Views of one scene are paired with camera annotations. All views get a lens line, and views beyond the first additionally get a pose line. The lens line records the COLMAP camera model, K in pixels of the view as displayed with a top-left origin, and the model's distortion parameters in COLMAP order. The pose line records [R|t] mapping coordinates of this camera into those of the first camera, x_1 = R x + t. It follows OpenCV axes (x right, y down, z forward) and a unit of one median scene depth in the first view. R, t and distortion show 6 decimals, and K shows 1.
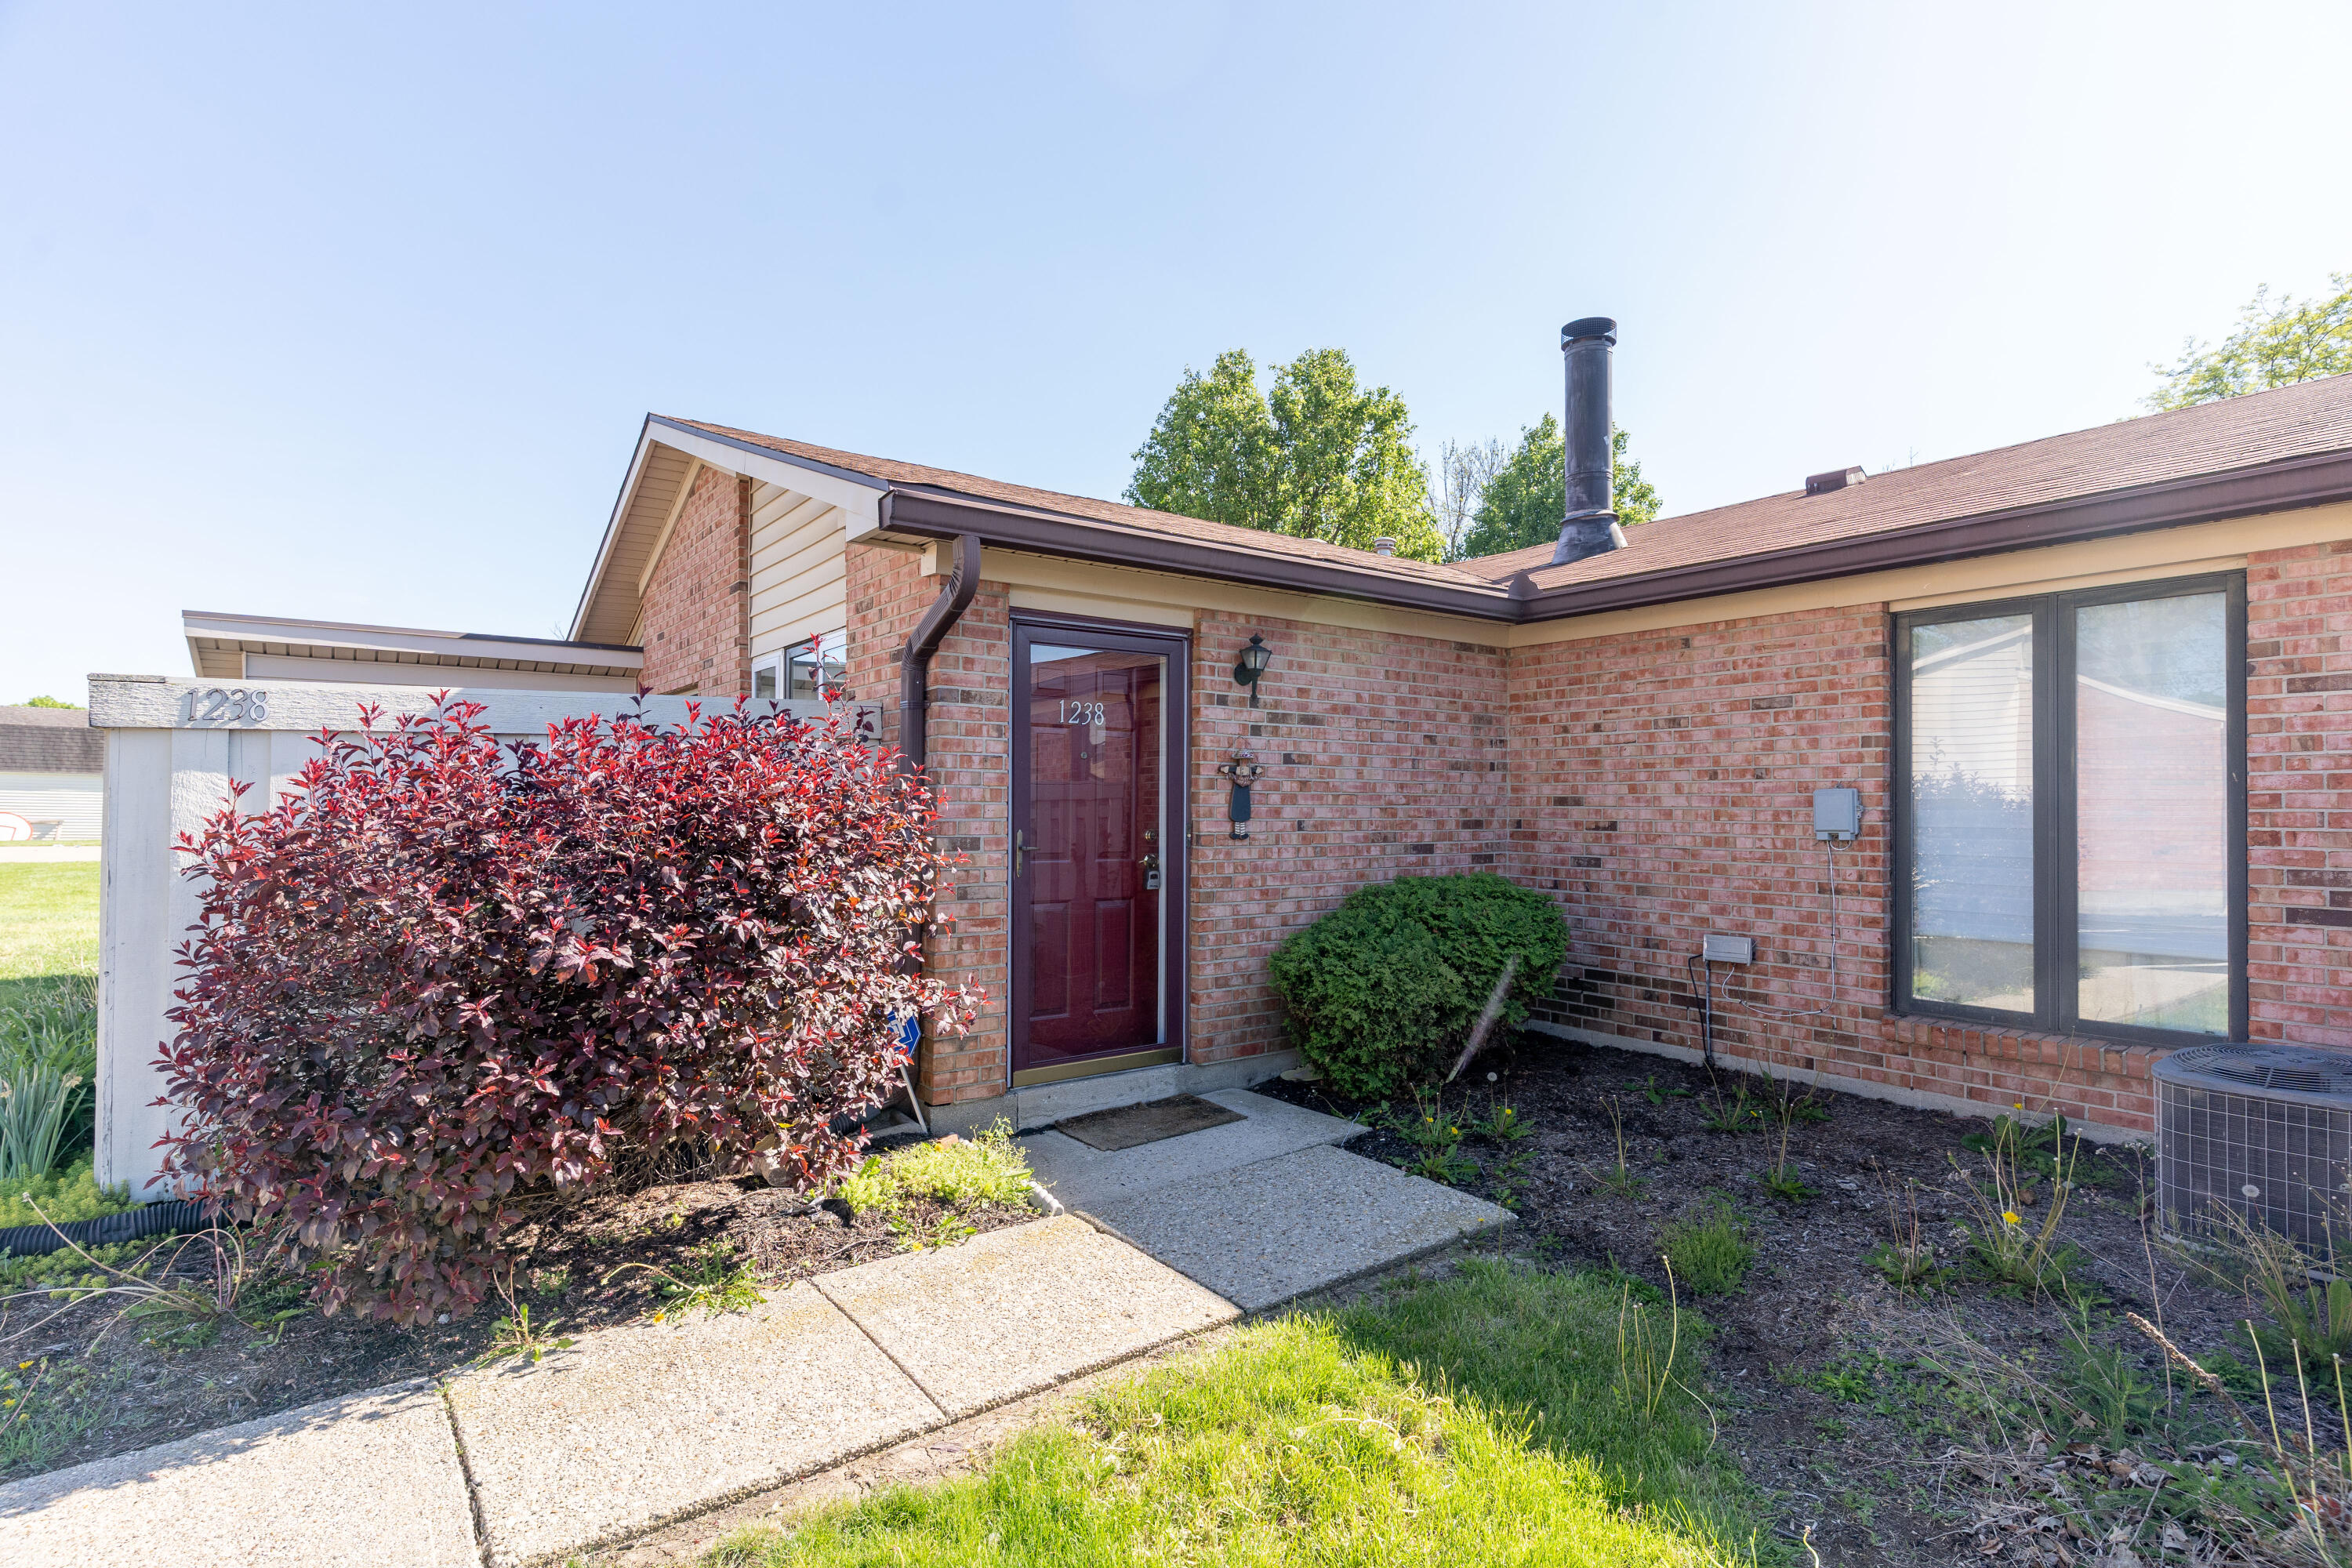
lens RADIAL K [[1122.3, 0, 1174.6], [0, 1122.3, 778.3], [0, 0, 1]] dist [0.006850, -0.000834]
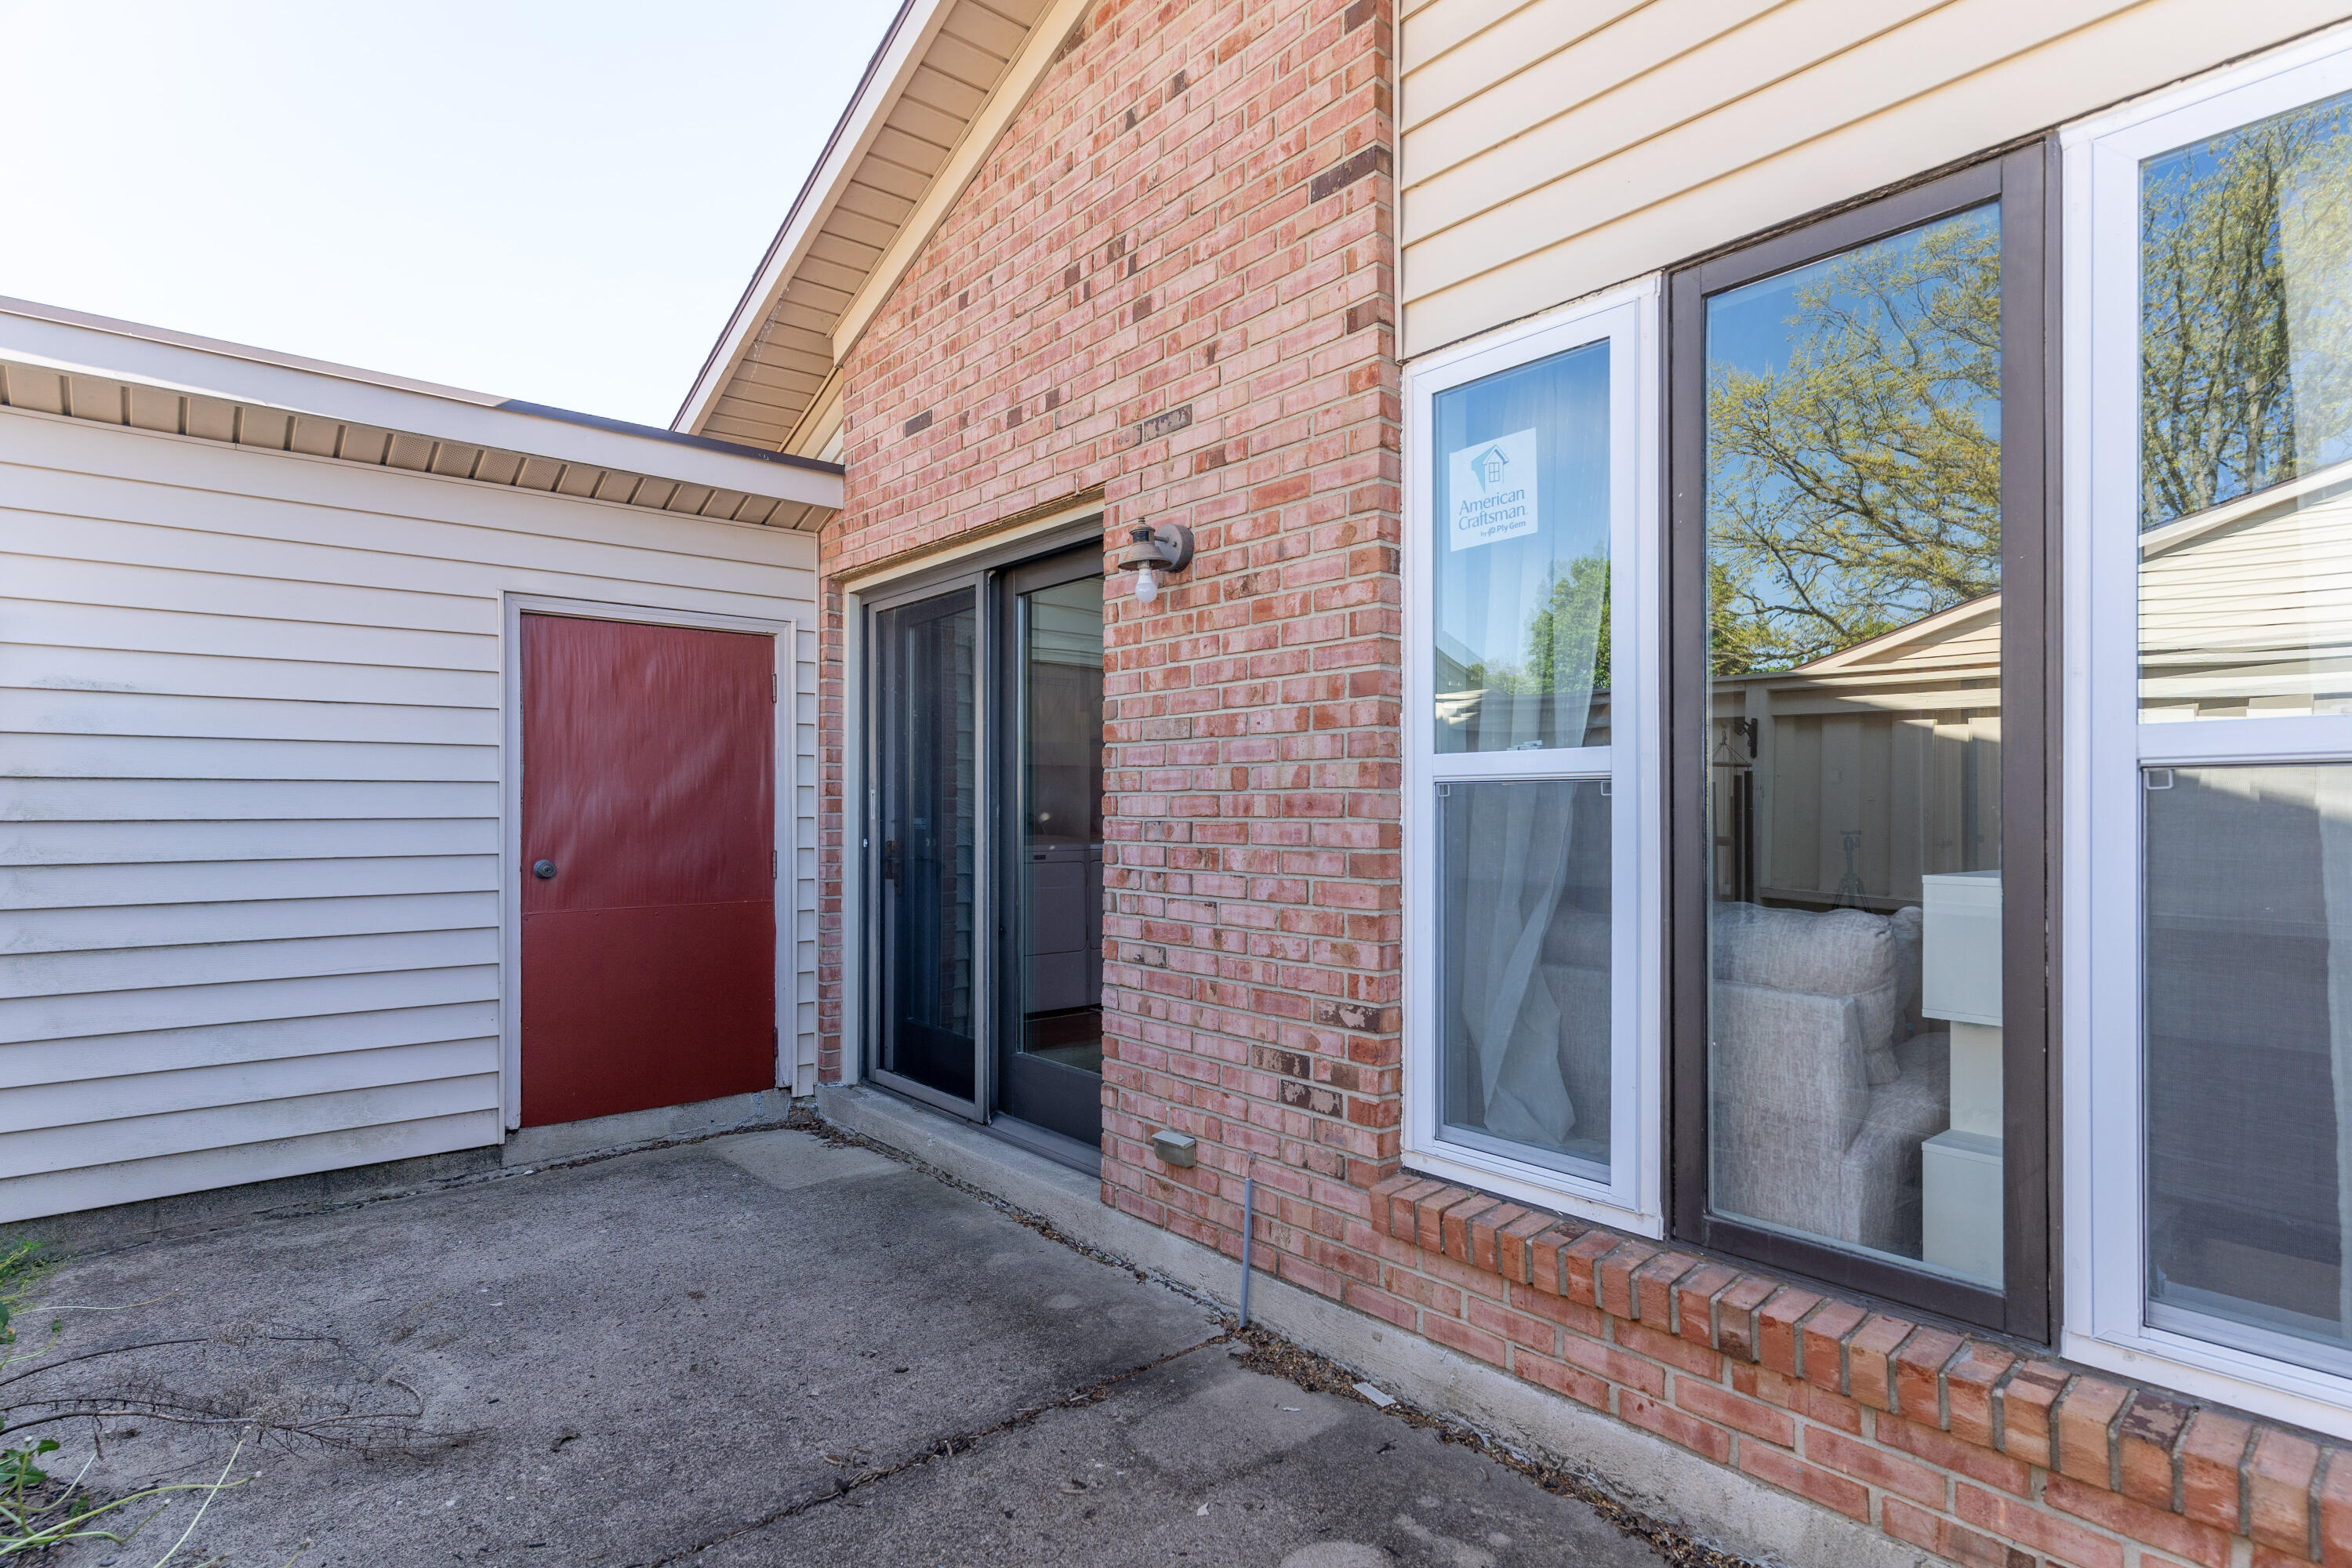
lens RADIAL K [[1165.5, 0, 1195.4], [0, 1165.5, 795.6], [0, 0, 1]] dist [0.000808, 0.000270]
pose [[0.996294, 0.000882, 0.086013, -0.564261], [-0.001881, 0.999932, 0.011534, 0.035341], [-0.085997, -0.011653, 0.996227, 0.745359]]
